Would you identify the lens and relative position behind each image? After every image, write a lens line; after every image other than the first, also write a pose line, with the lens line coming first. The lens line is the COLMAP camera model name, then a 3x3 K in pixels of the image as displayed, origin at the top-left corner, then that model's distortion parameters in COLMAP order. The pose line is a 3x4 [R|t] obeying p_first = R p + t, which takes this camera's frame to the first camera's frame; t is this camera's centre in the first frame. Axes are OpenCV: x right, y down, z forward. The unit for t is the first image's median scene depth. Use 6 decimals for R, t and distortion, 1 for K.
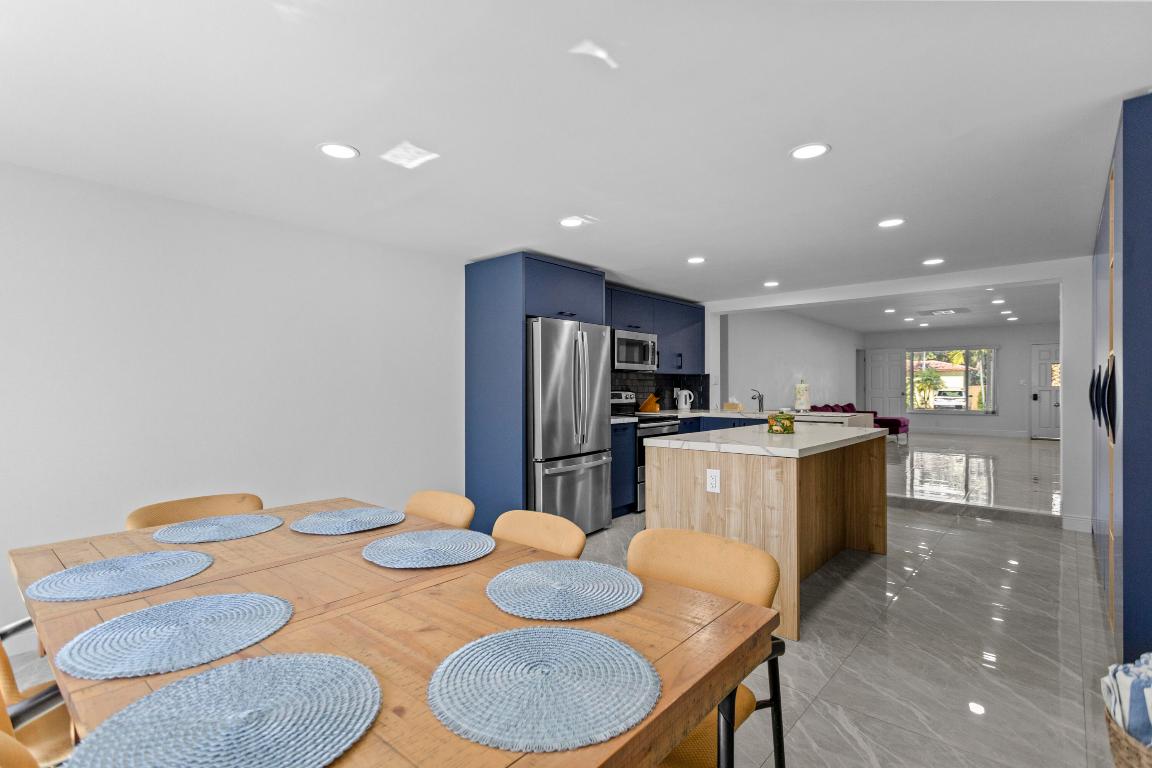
lens RADIAL K [[550.9, 0, 565.4], [0, 550.9, 389.3], [0, 0, 1]] dist [-0.009933, 0.007234]
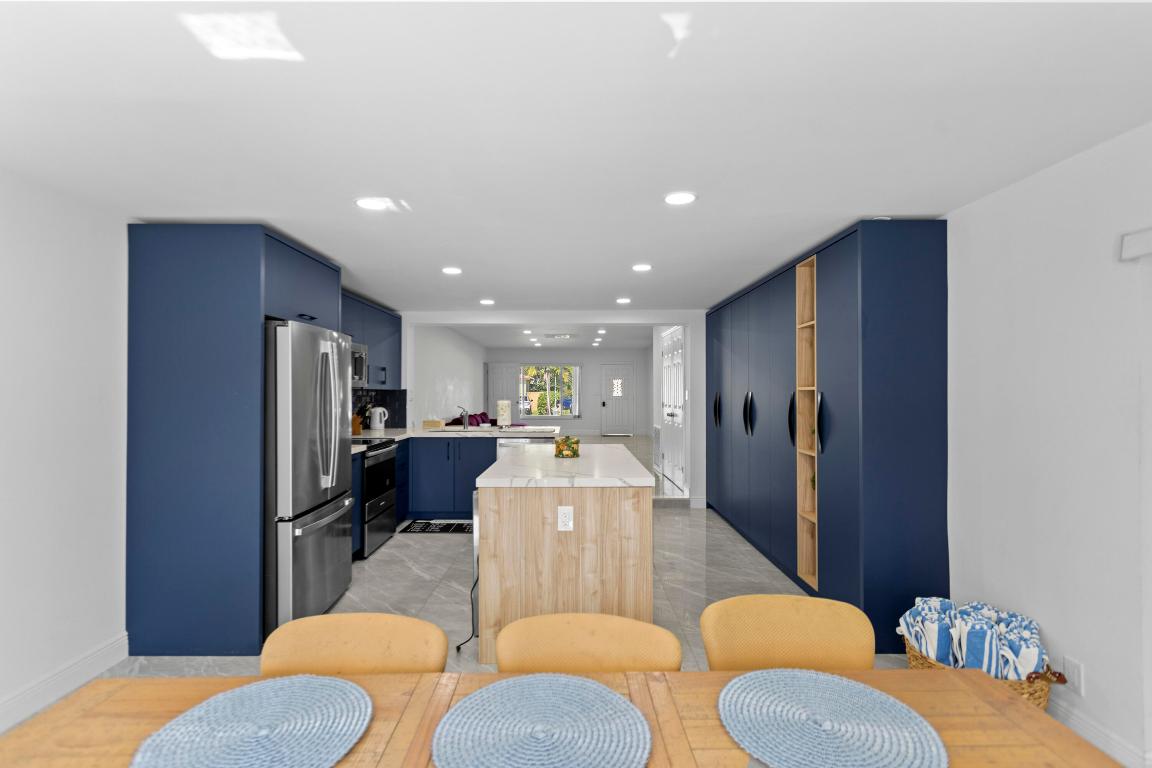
lens RADIAL K [[550.9, 0, 568.2], [0, 550.9, 391.3], [0, 0, 1]] dist [-0.009933, 0.007234]
pose [[0.744048, -0.000304, 0.668126, -0.155605], [0.004027, 0.999984, -0.004030, -0.020378], [-0.668114, 0.005689, 0.744037, 0.132753]]
